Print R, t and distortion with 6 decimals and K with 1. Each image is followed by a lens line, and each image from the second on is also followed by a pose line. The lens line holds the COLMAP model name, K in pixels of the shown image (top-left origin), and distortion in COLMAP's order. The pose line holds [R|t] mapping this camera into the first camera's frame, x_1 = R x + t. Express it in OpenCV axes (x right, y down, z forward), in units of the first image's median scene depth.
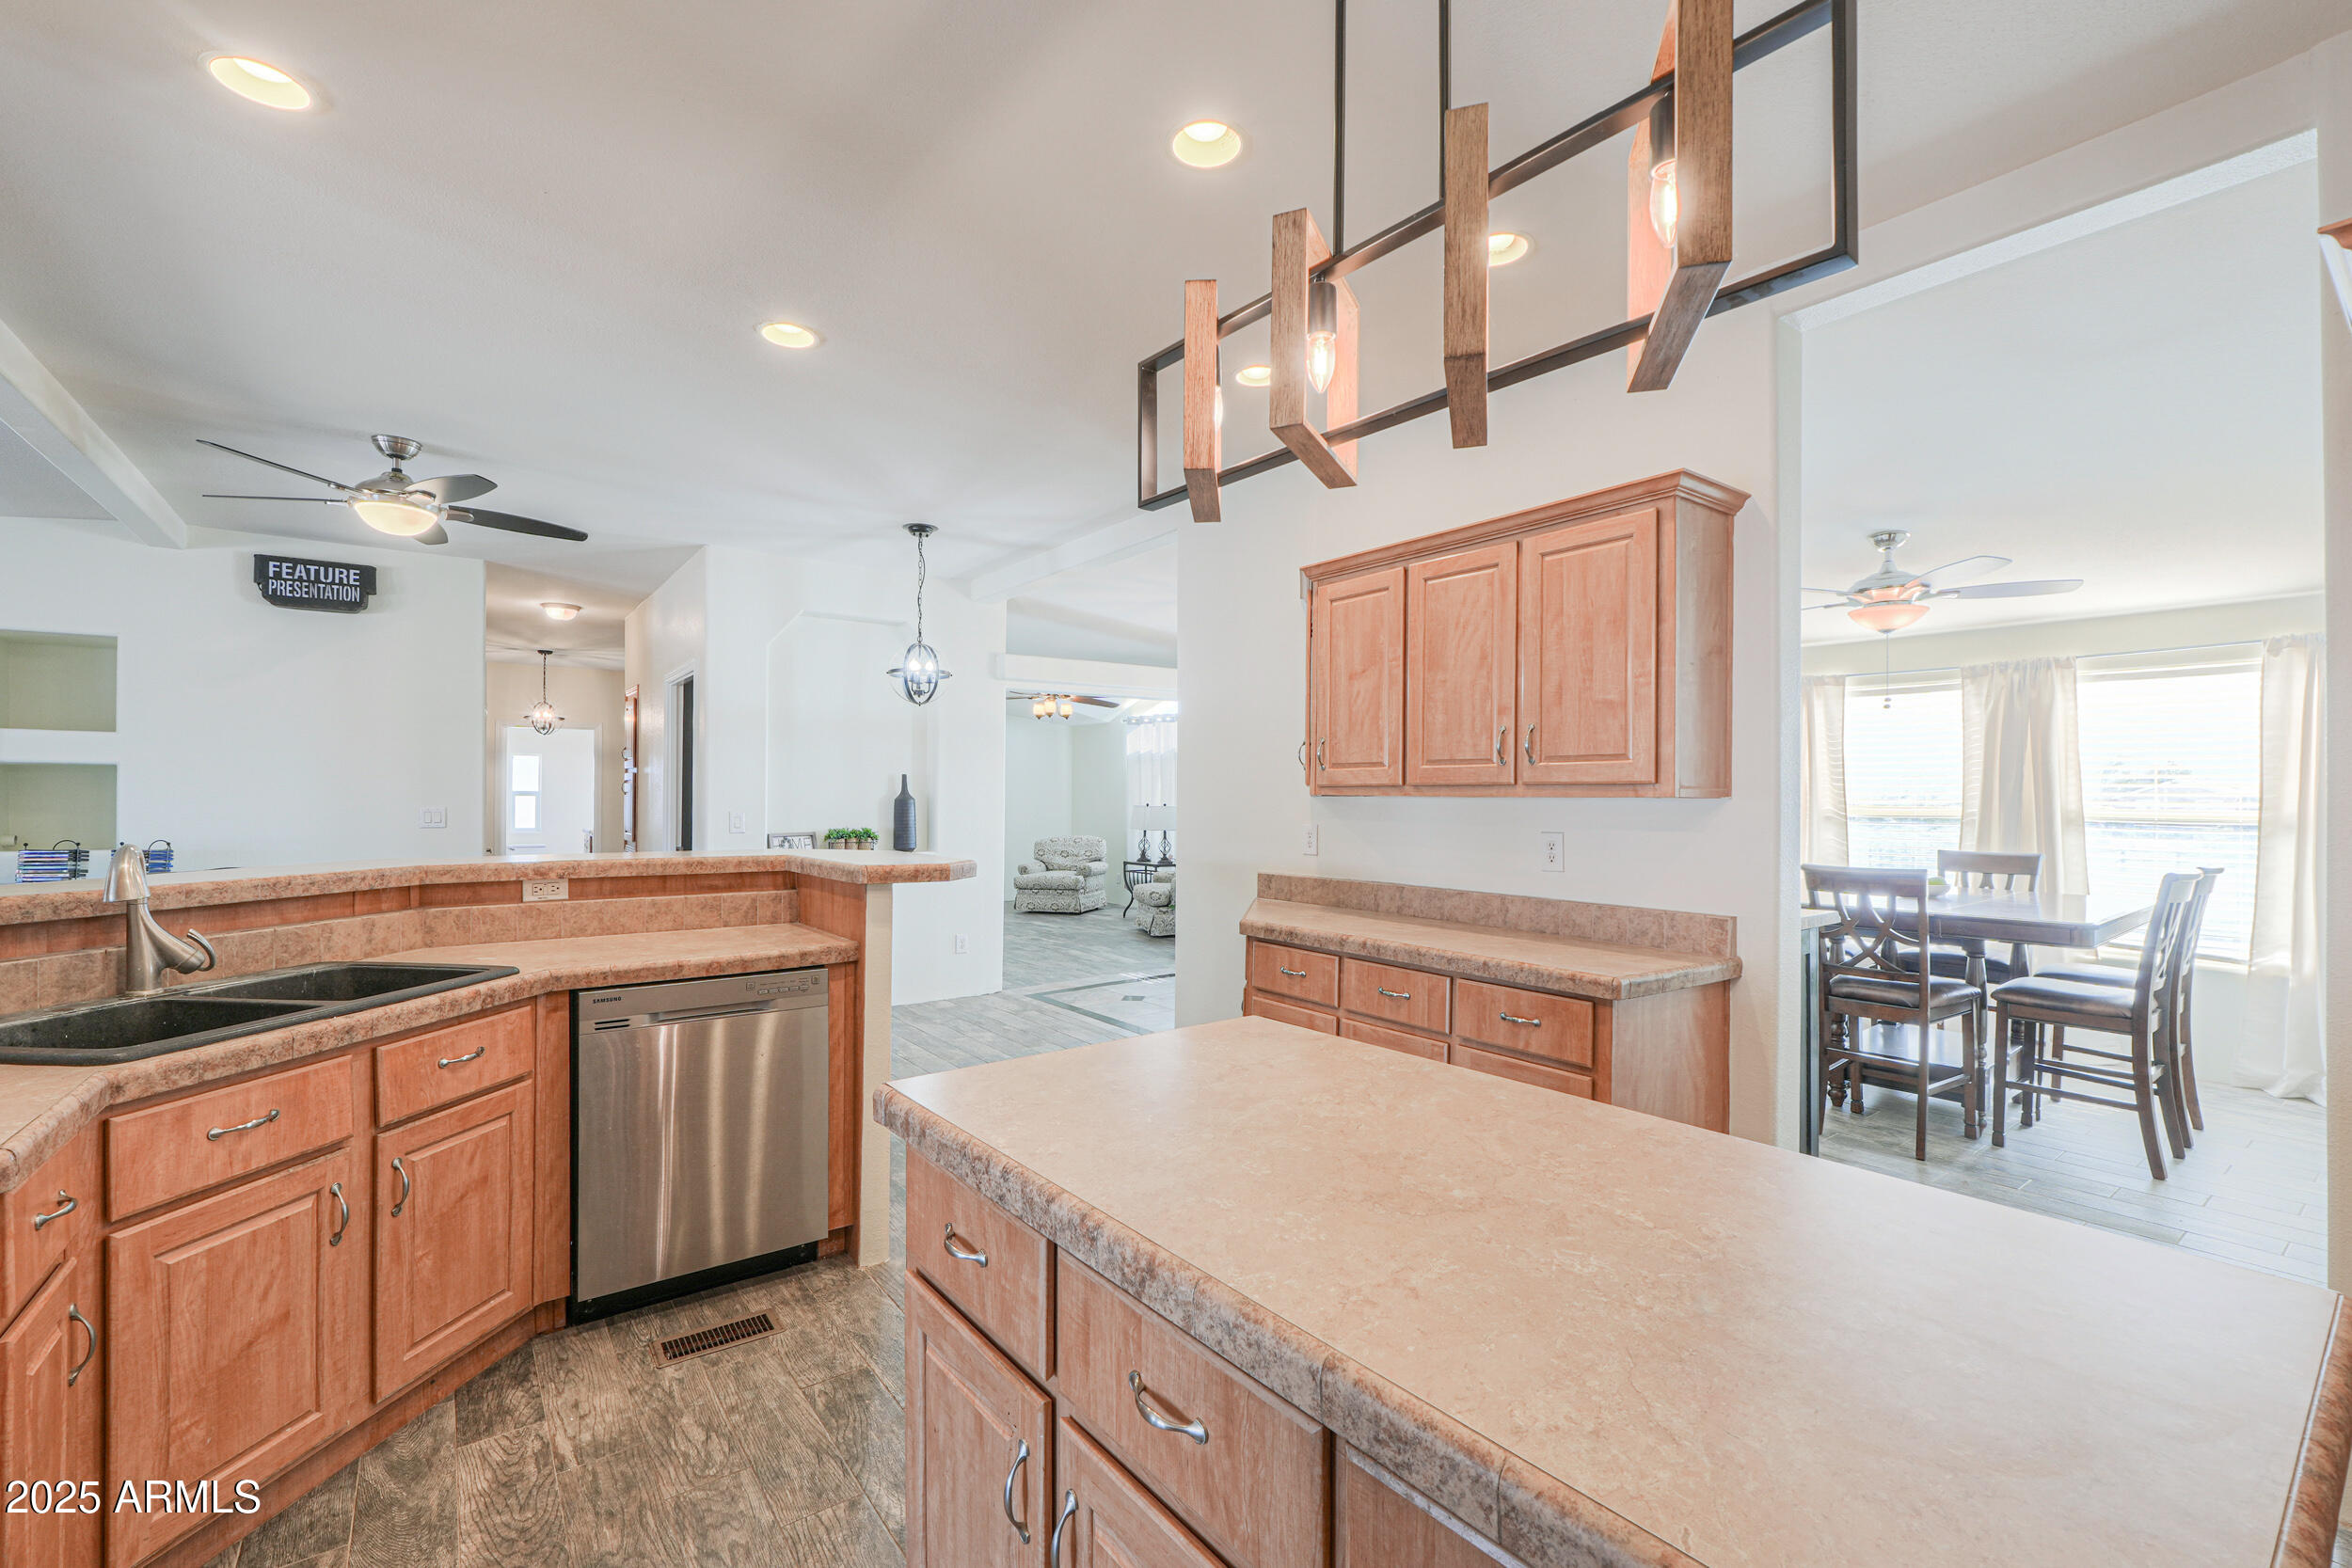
lens RADIAL K [[983.0, 0, 1167.2], [0, 983.0, 801.4], [0, 0, 1]] dist [0.000592, -0.000975]
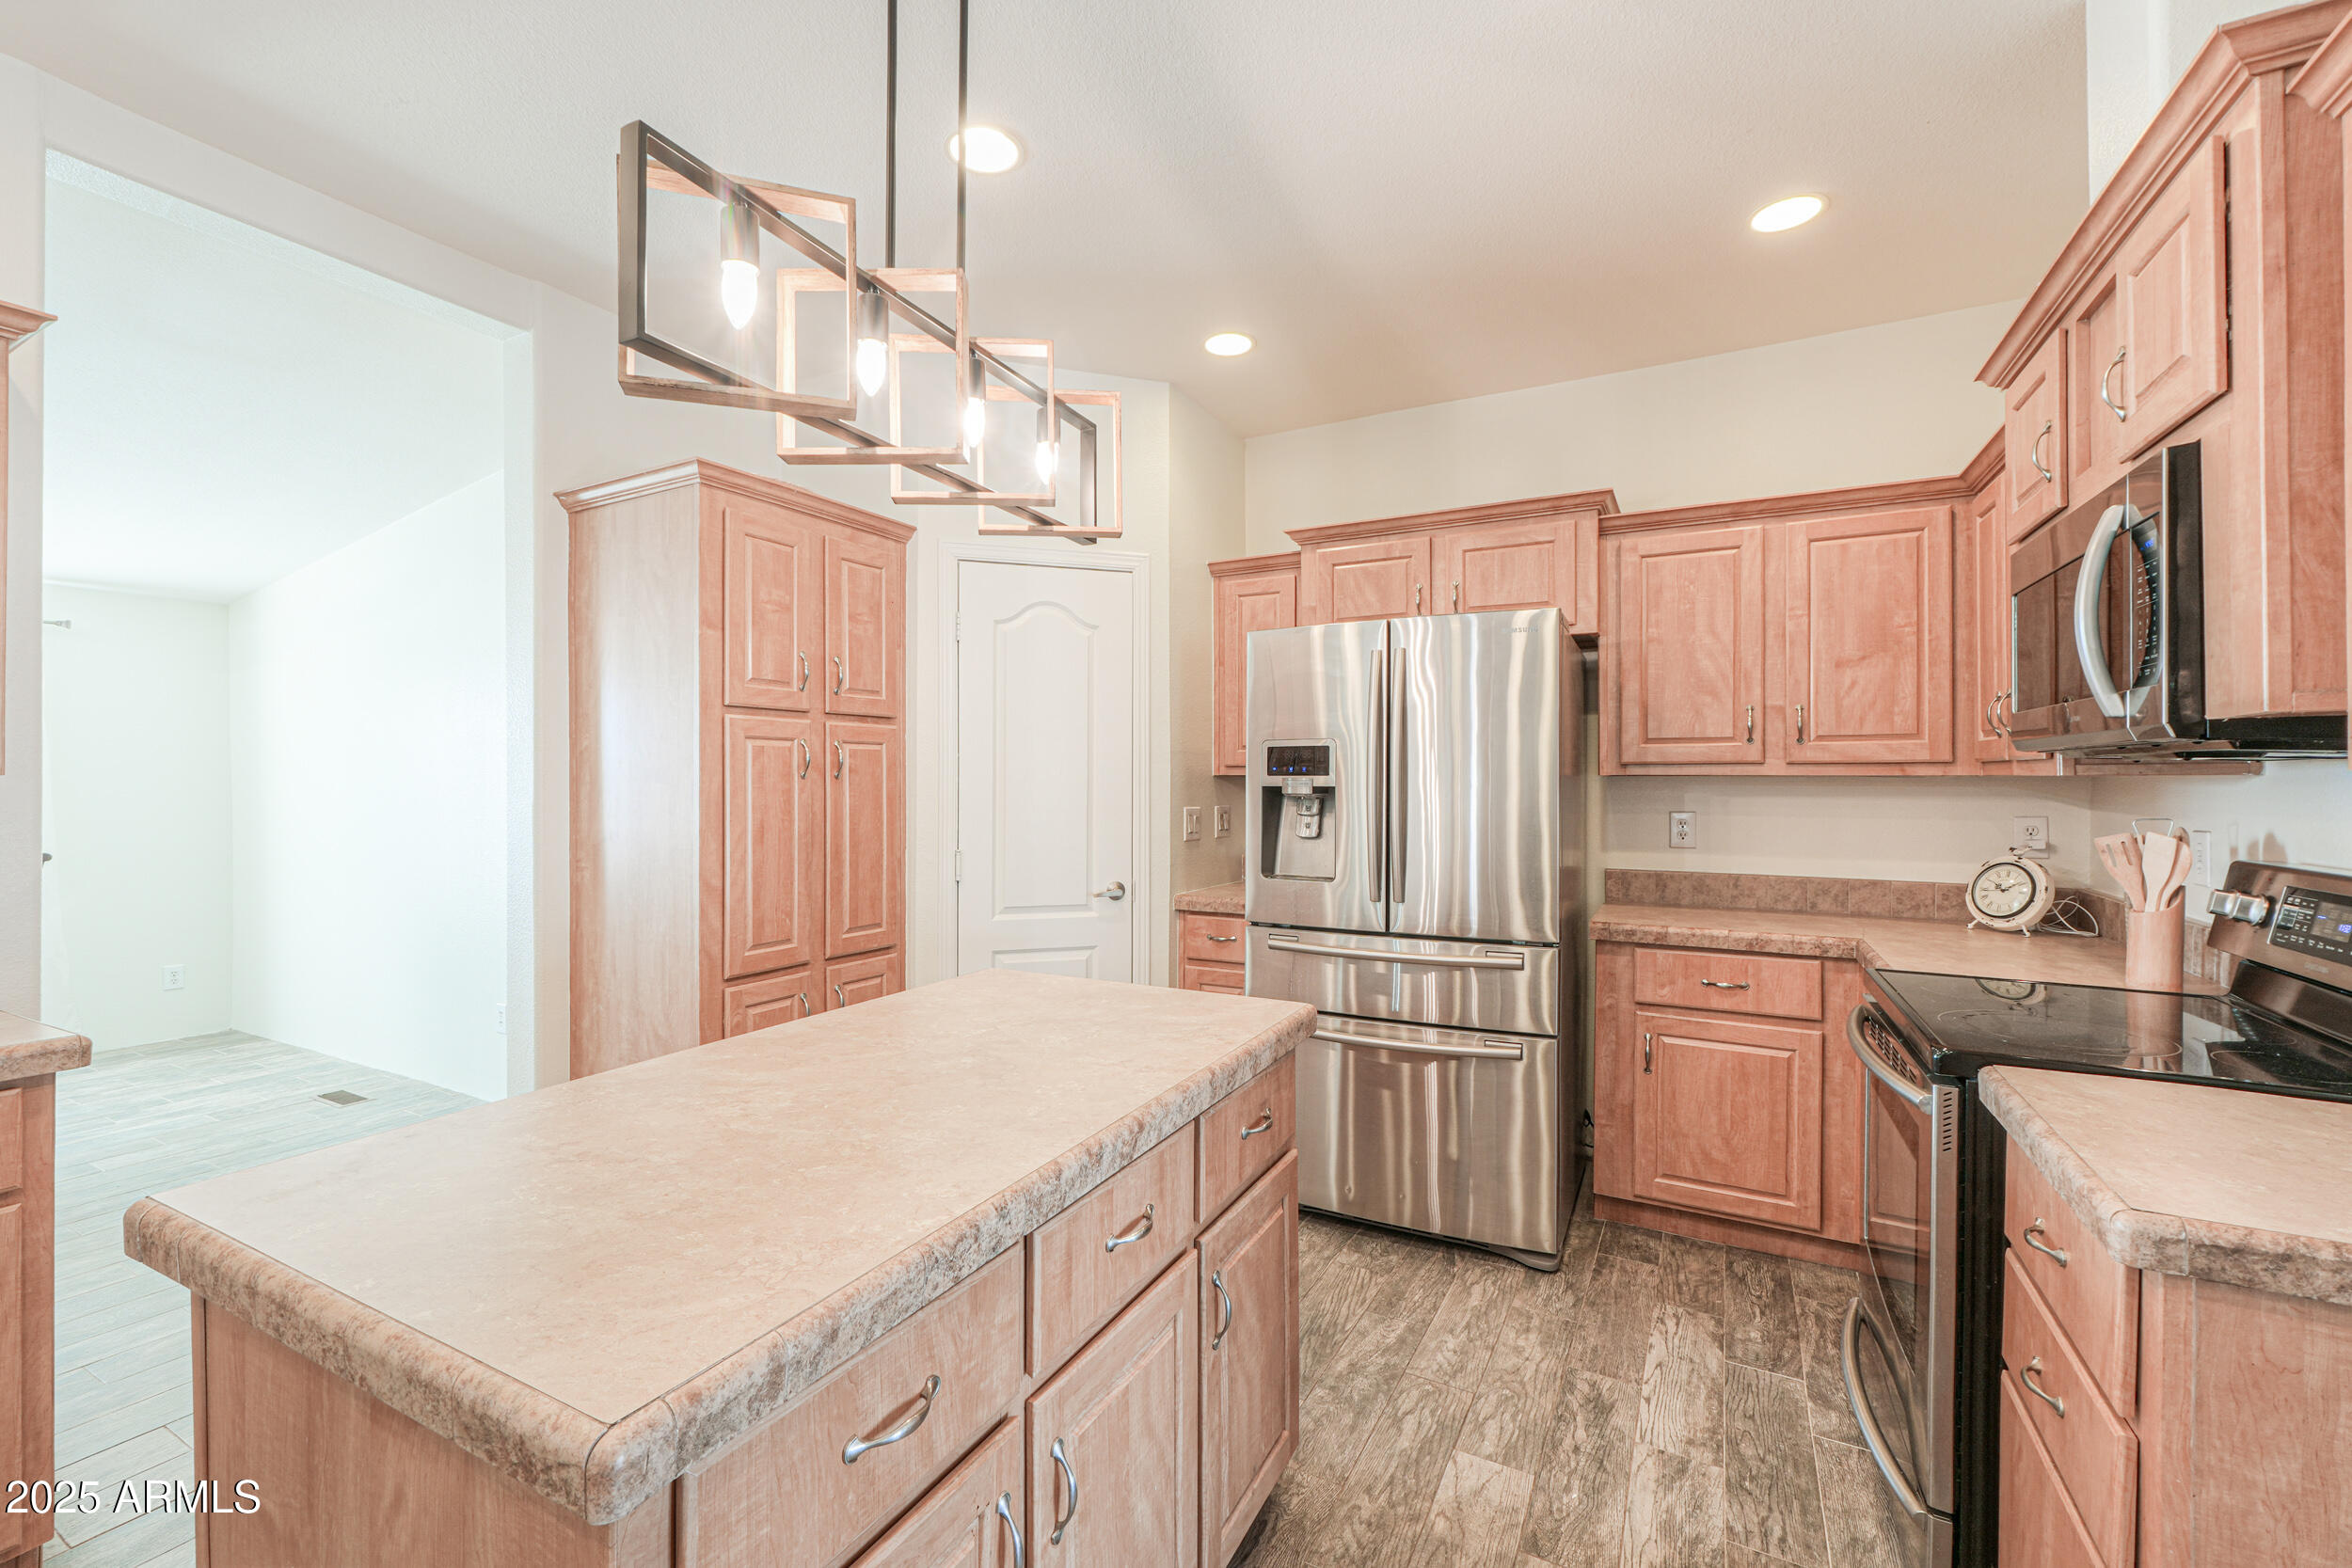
lens RADIAL K [[983.0, 0, 1161.4], [0, 983.0, 780.6], [0, 0, 1]] dist [0.000592, -0.000975]
pose [[-0.420595, -0.002325, 0.907245, -0.479749], [0.000190, 0.999996, 0.002651, -0.001958], [-0.907248, 0.001288, -0.420593, 0.588424]]
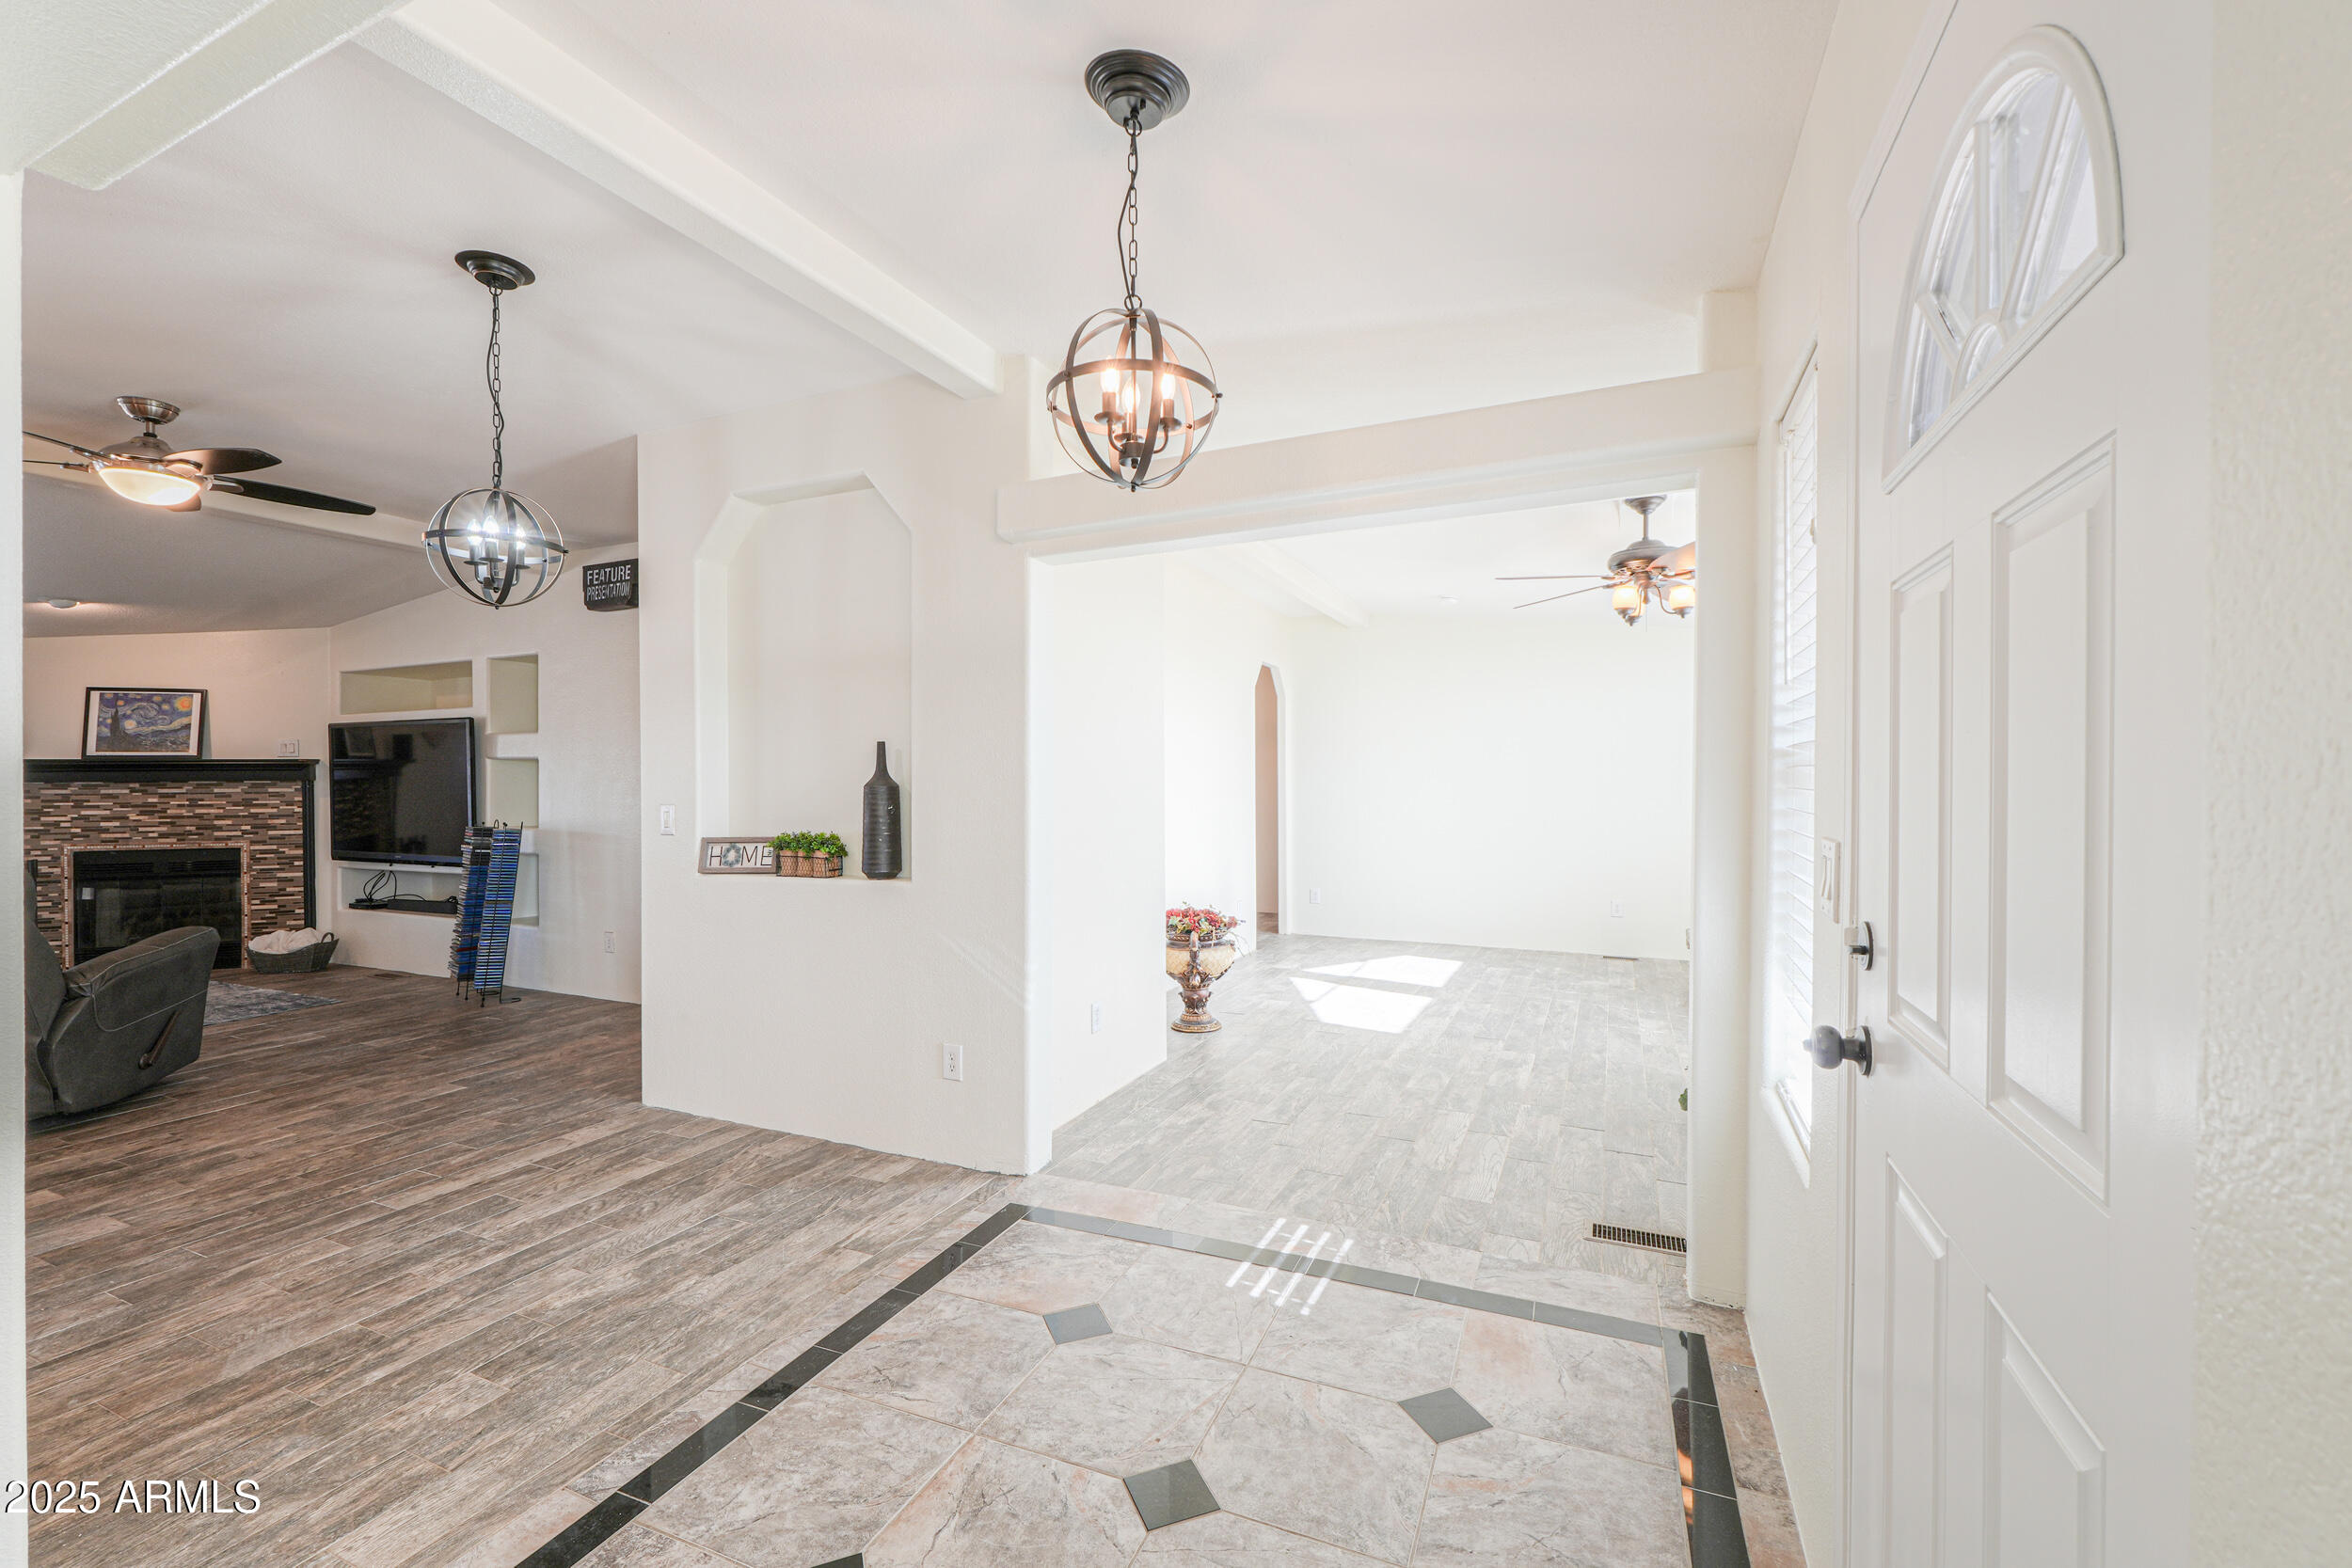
lens RADIAL K [[983.0, 0, 1158.2], [0, 983.0, 781.0], [0, 0, 1]] dist [0.000592, -0.000975]
pose [[0.485076, -0.004016, -0.874463, 0.833975], [0.002466, 0.999992, -0.003225, -0.006858], [0.874469, -0.000592, 0.485082, 2.339309]]
